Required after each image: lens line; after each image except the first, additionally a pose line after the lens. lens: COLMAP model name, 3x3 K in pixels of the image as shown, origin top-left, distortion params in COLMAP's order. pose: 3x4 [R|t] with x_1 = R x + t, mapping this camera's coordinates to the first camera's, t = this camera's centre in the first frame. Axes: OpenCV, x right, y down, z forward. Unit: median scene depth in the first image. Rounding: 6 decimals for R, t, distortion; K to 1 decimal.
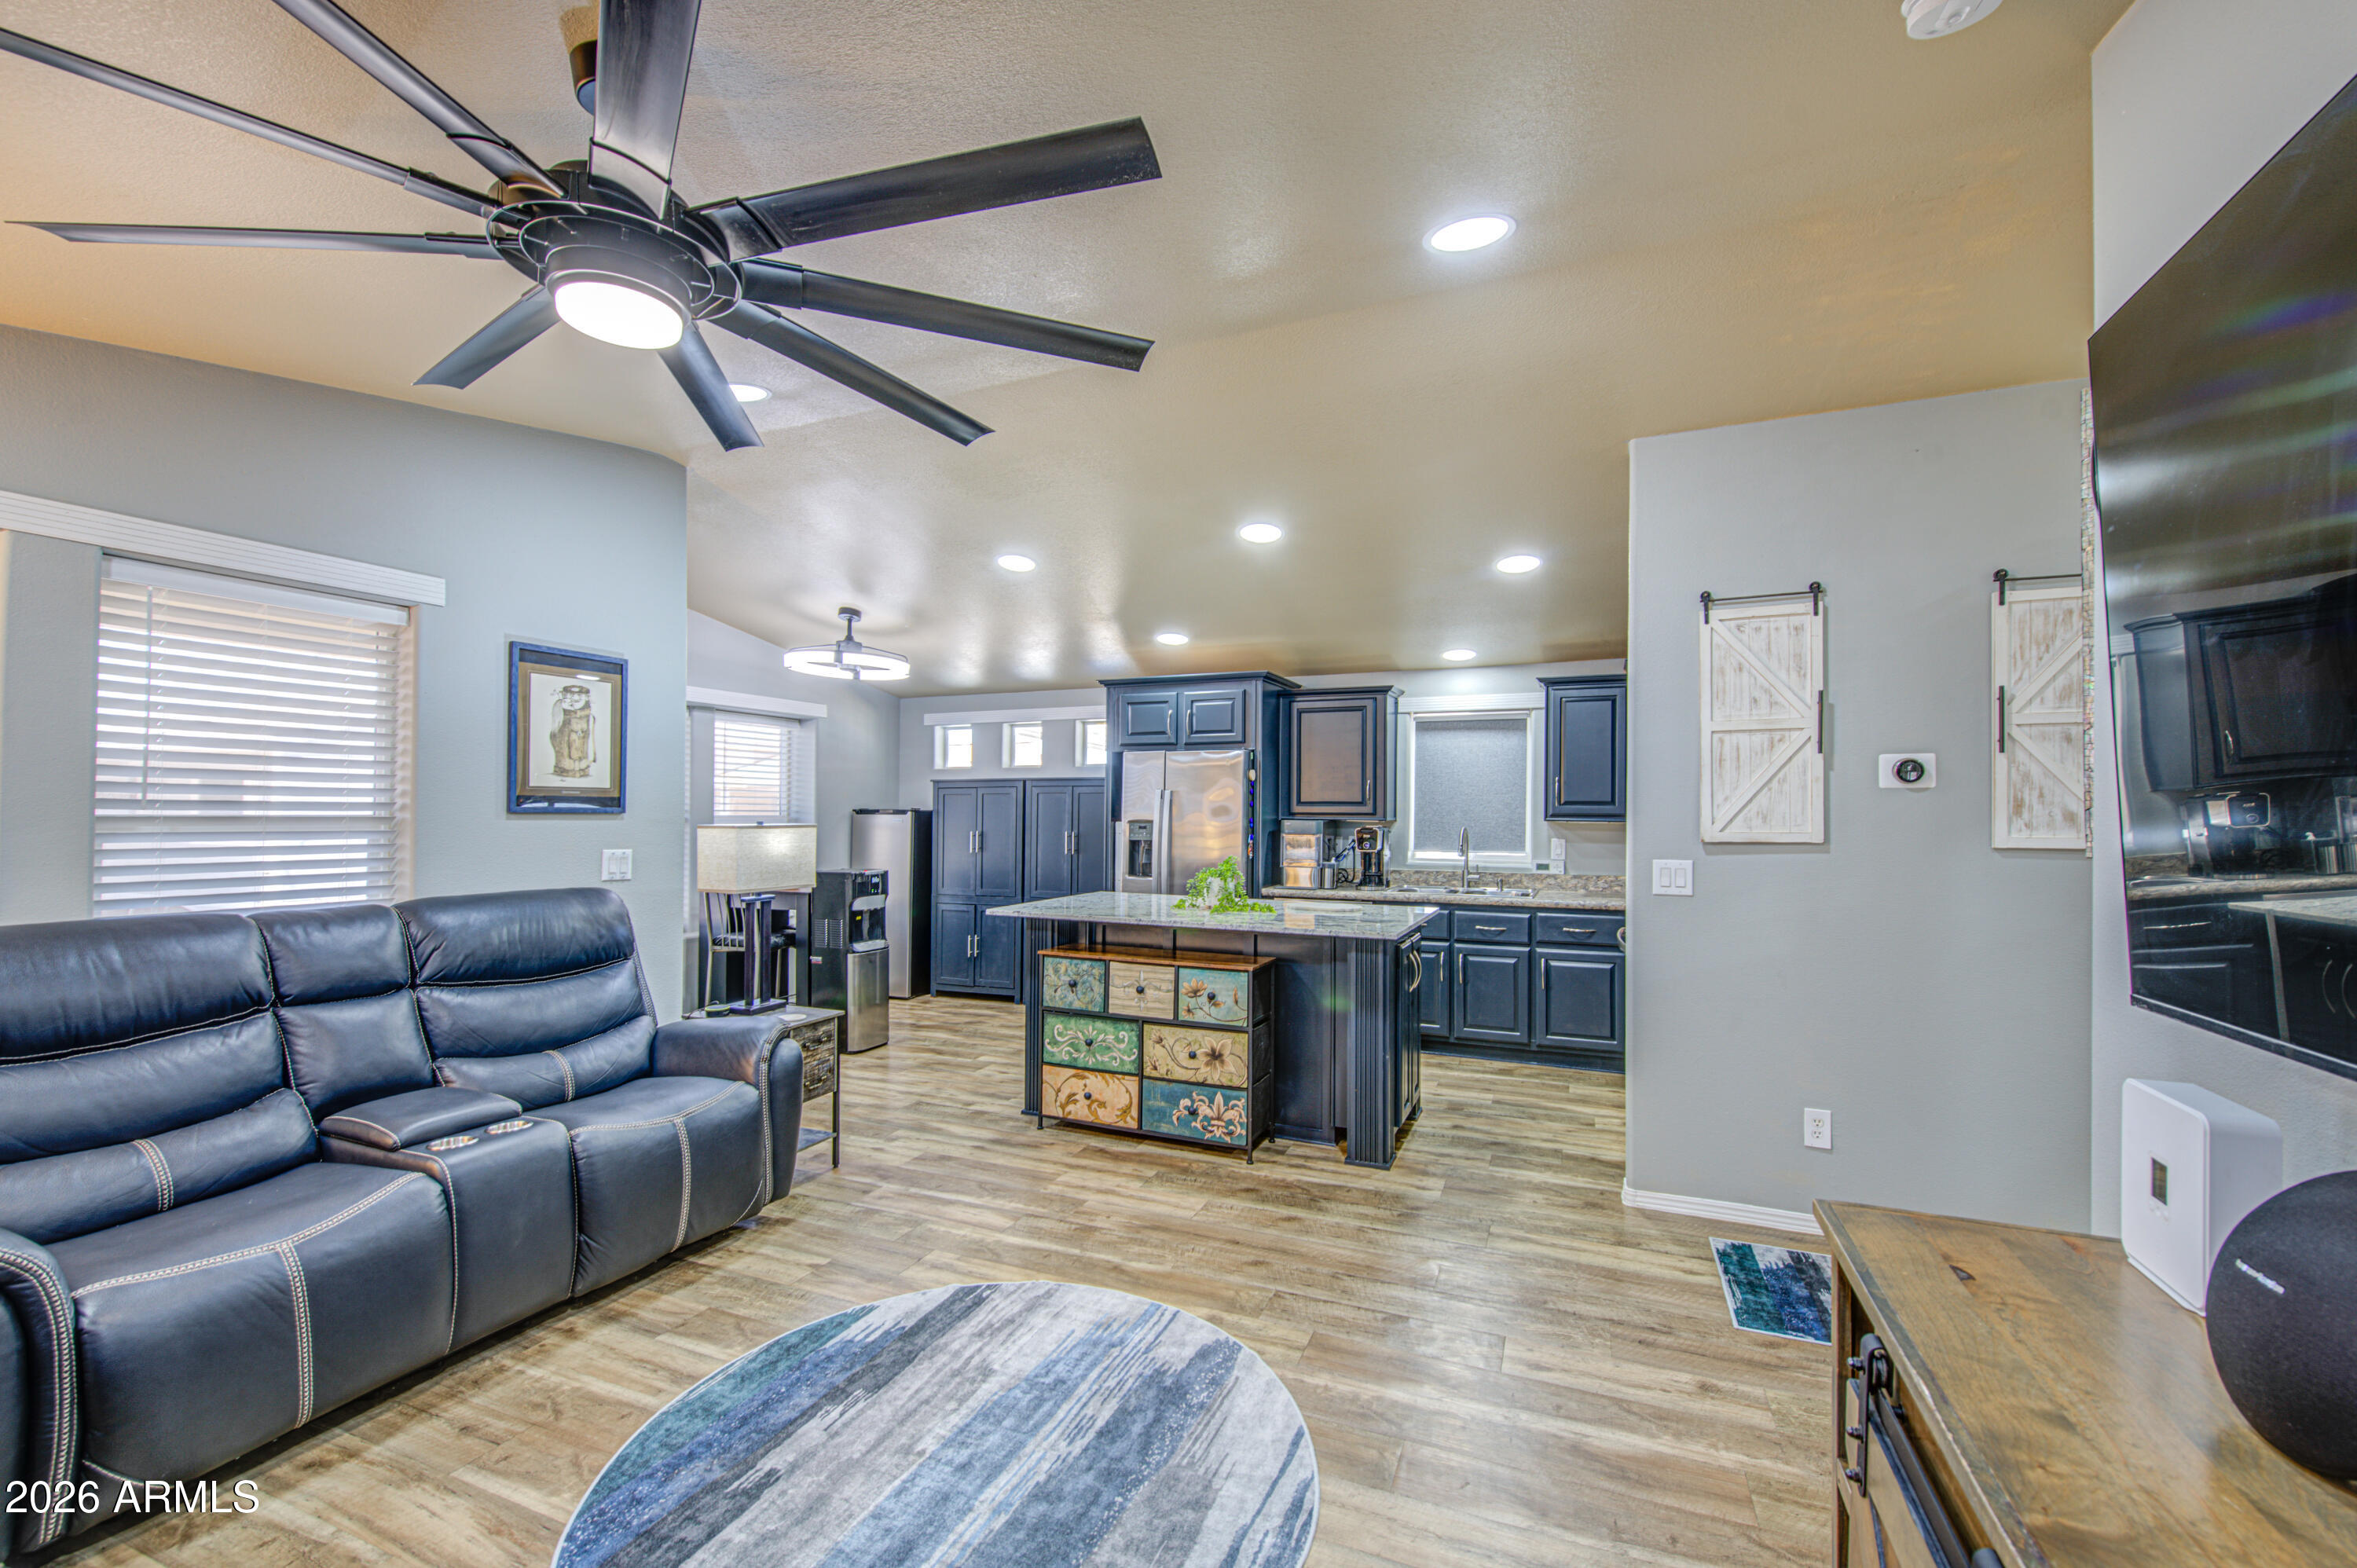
lens RADIAL K [[953.0, 0, 1189.9], [0, 953.0, 789.5], [0, 0, 1]] dist [0.000596, -0.000039]
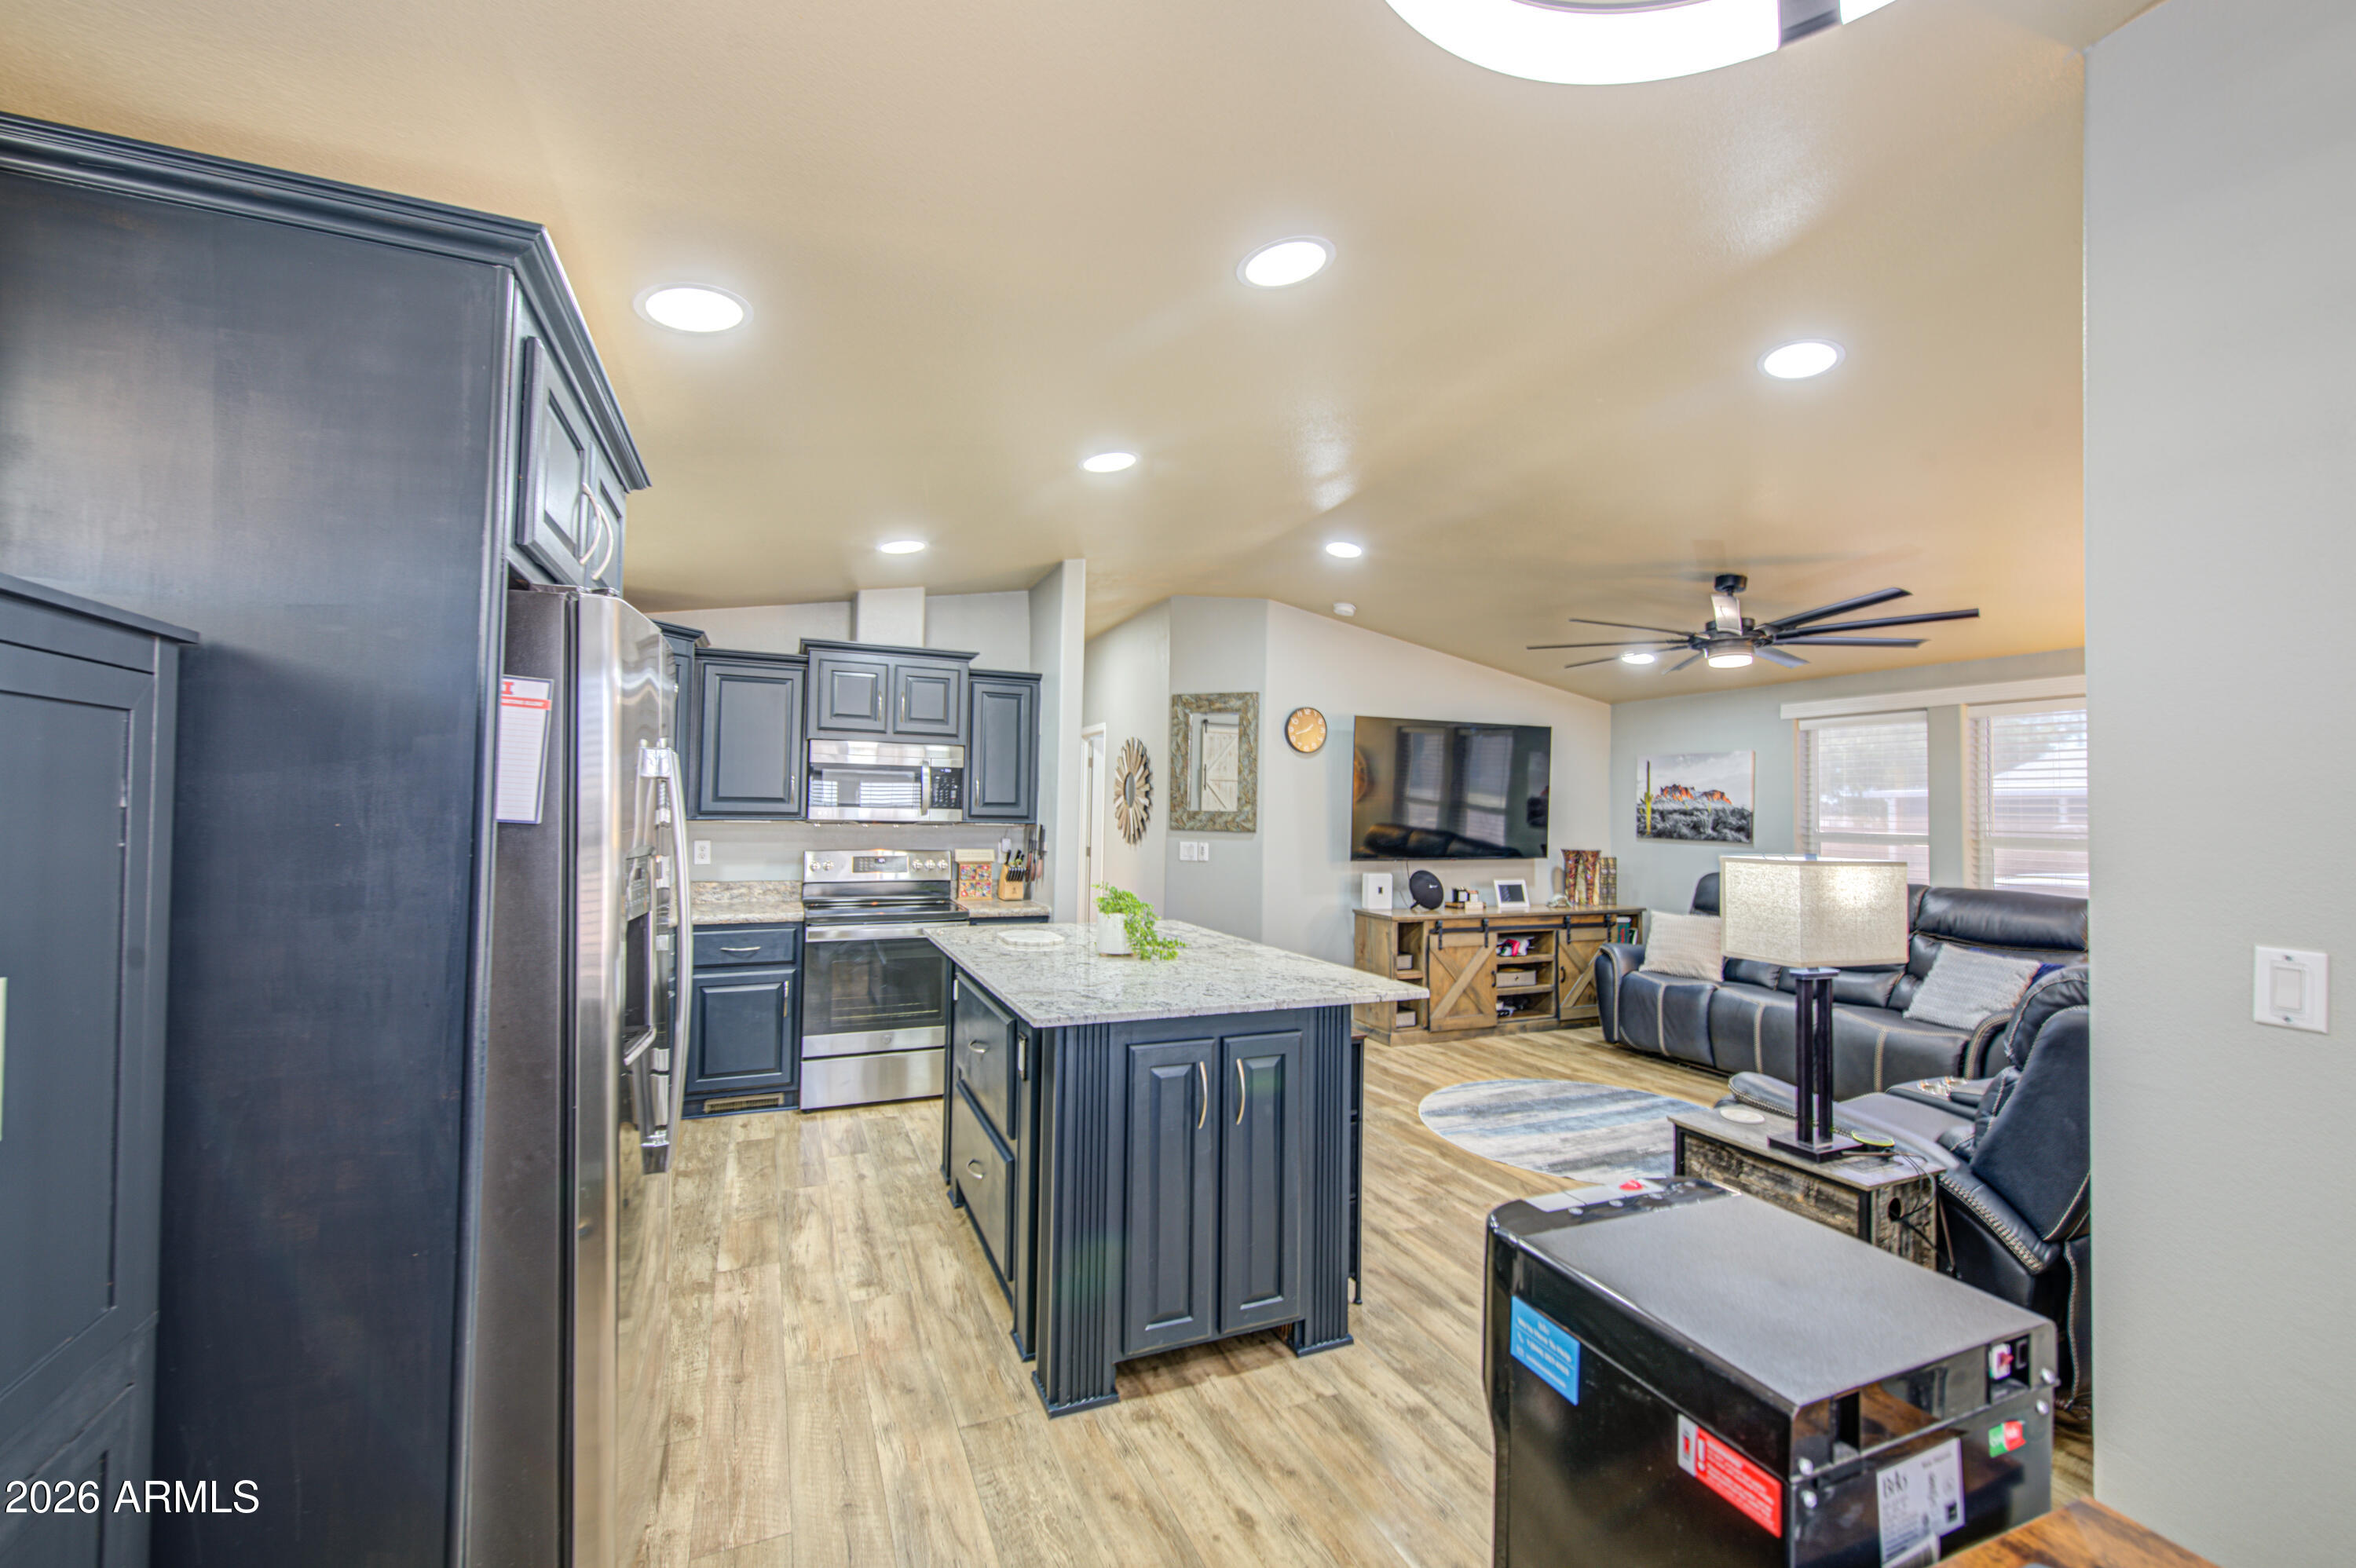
lens RADIAL K [[948.4, 0, 1178.0], [0, 948.4, 782.6], [0, 0, 1]] dist [0.001368, 0.000087]
pose [[-0.710076, 0.006018, 0.704099, -0.456431], [-0.037468, 0.998224, -0.046318, 0.024087], [-0.703127, -0.059271, -0.708589, 1.340645]]
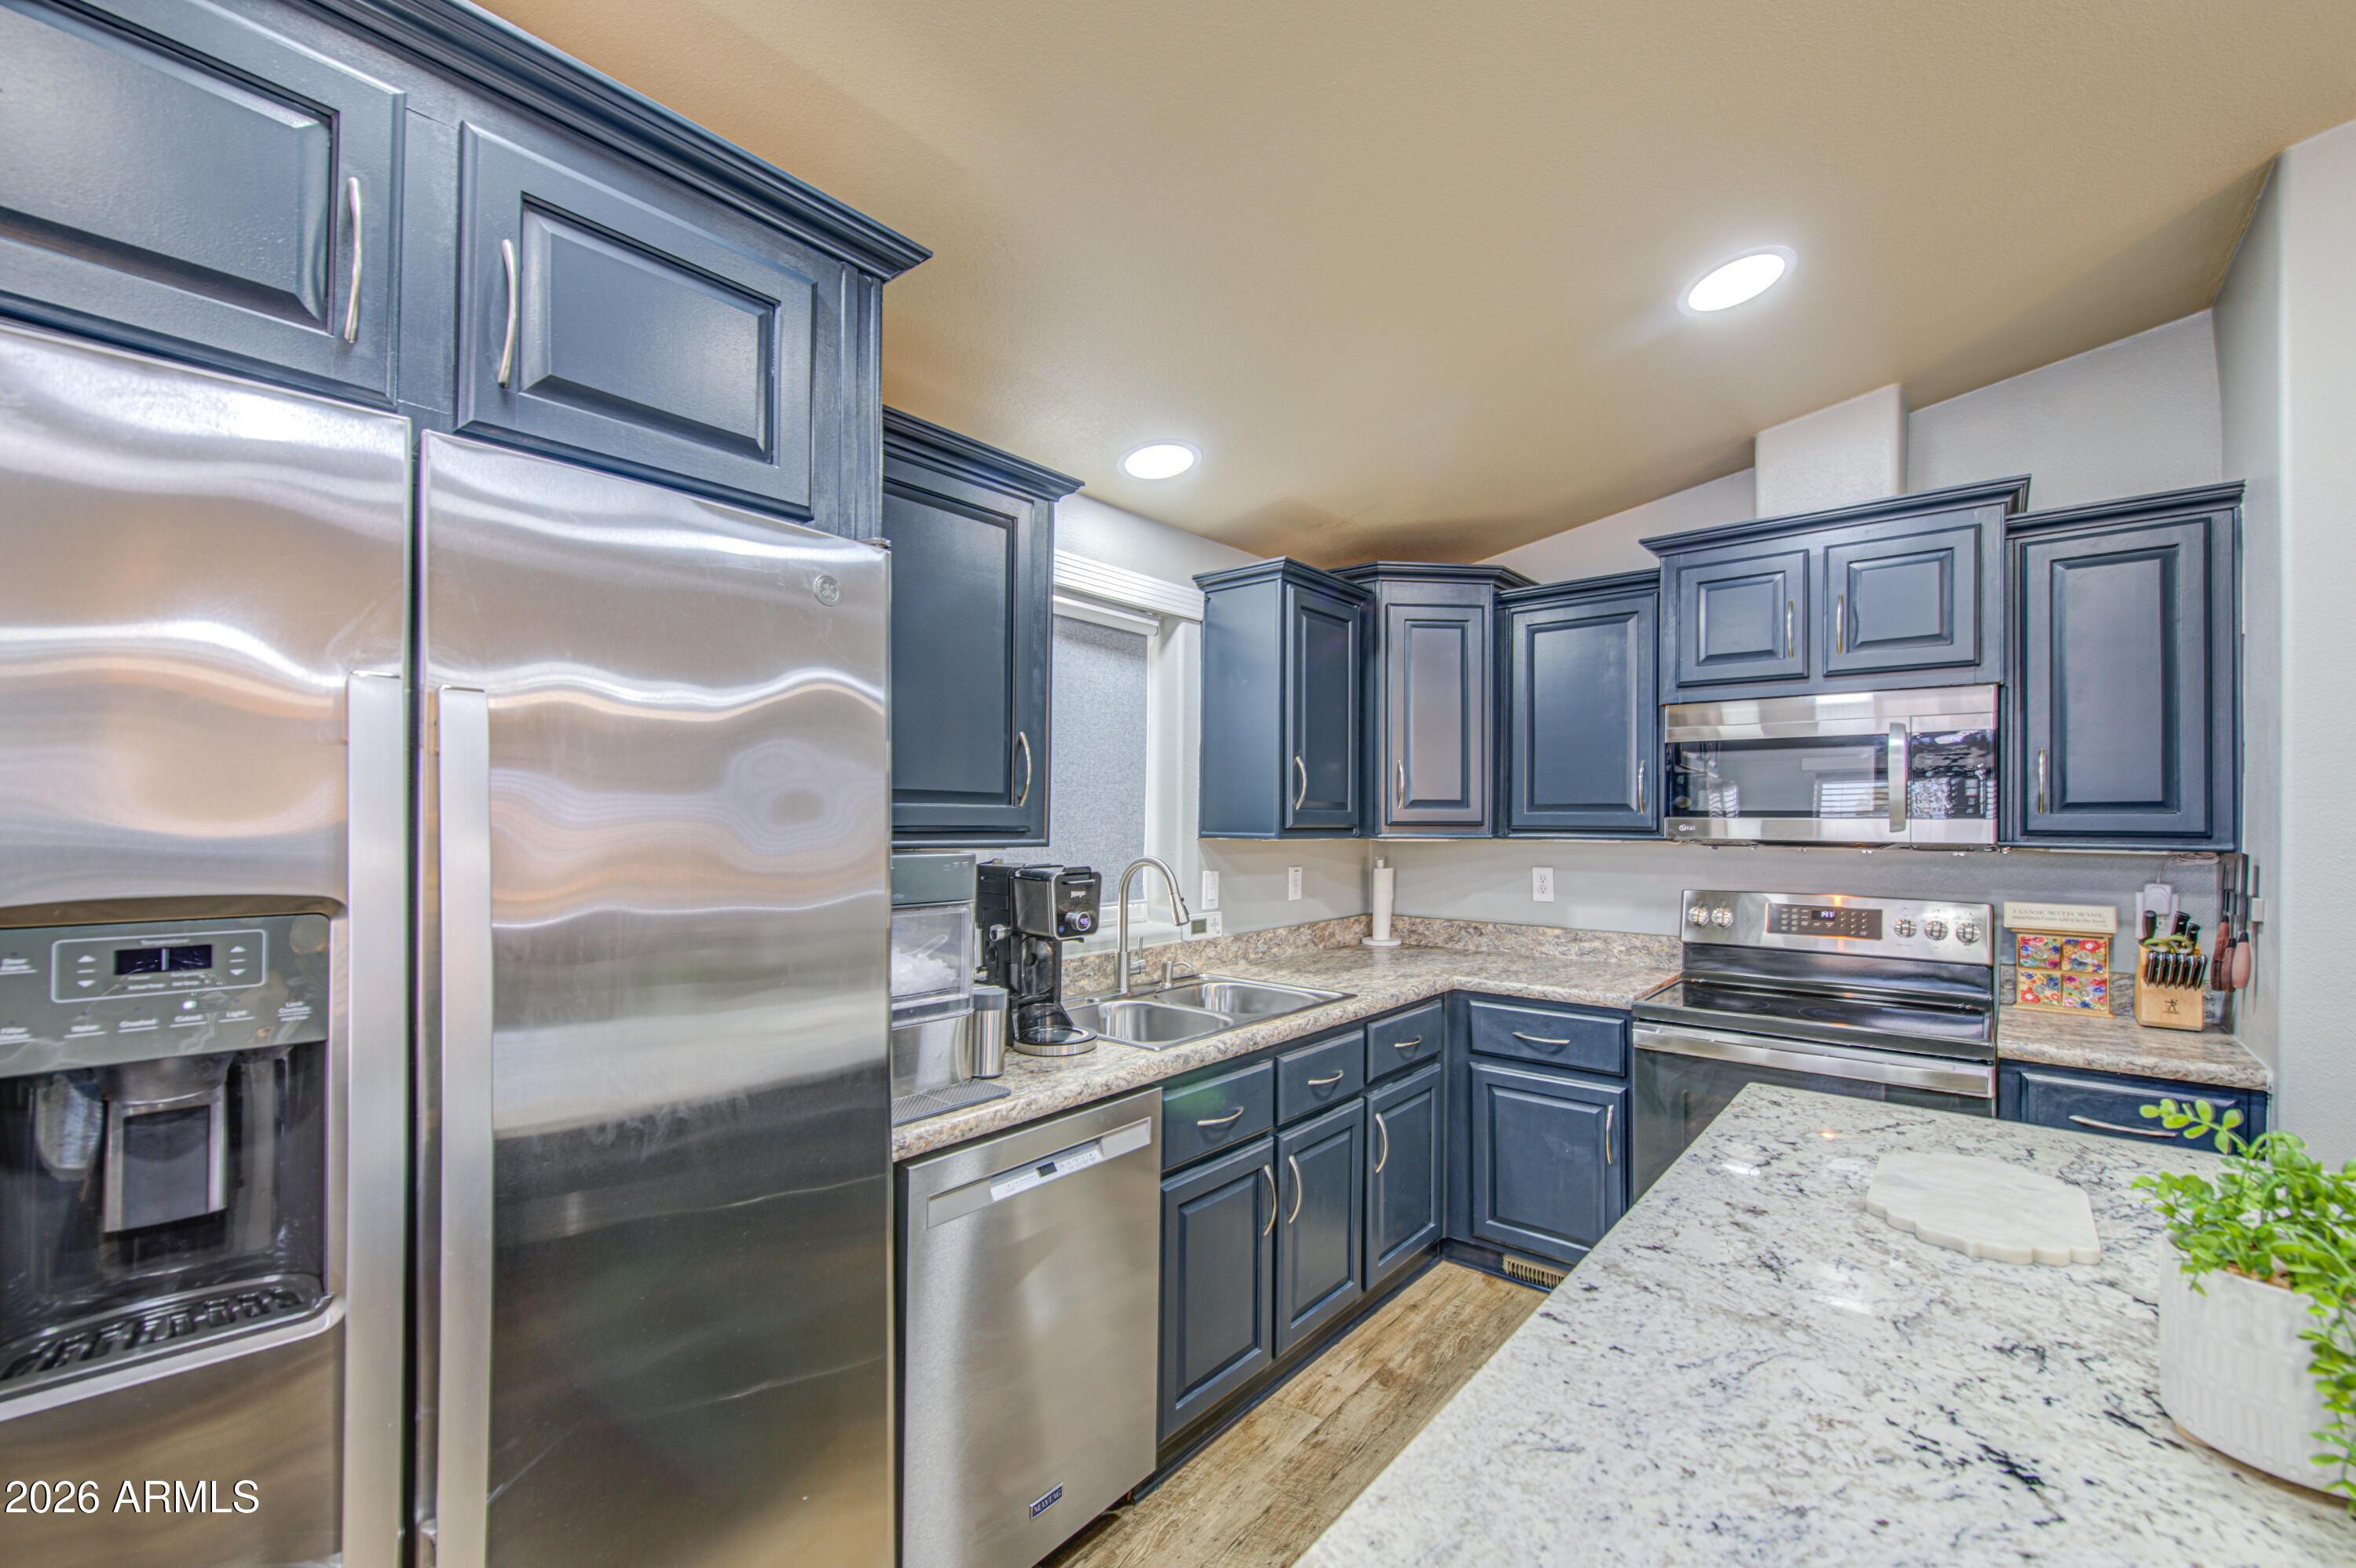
lens RADIAL K [[963.2, 0, 1170.3], [0, 963.2, 807.9], [0, 0, 1]] dist [0.000018, -0.000468]
pose [[0.303039, 0.006662, 0.952955, -0.161107], [-0.027864, 0.999610, 0.001873, 0.019516], [-0.952571, -0.027121, 0.303107, 1.027574]]
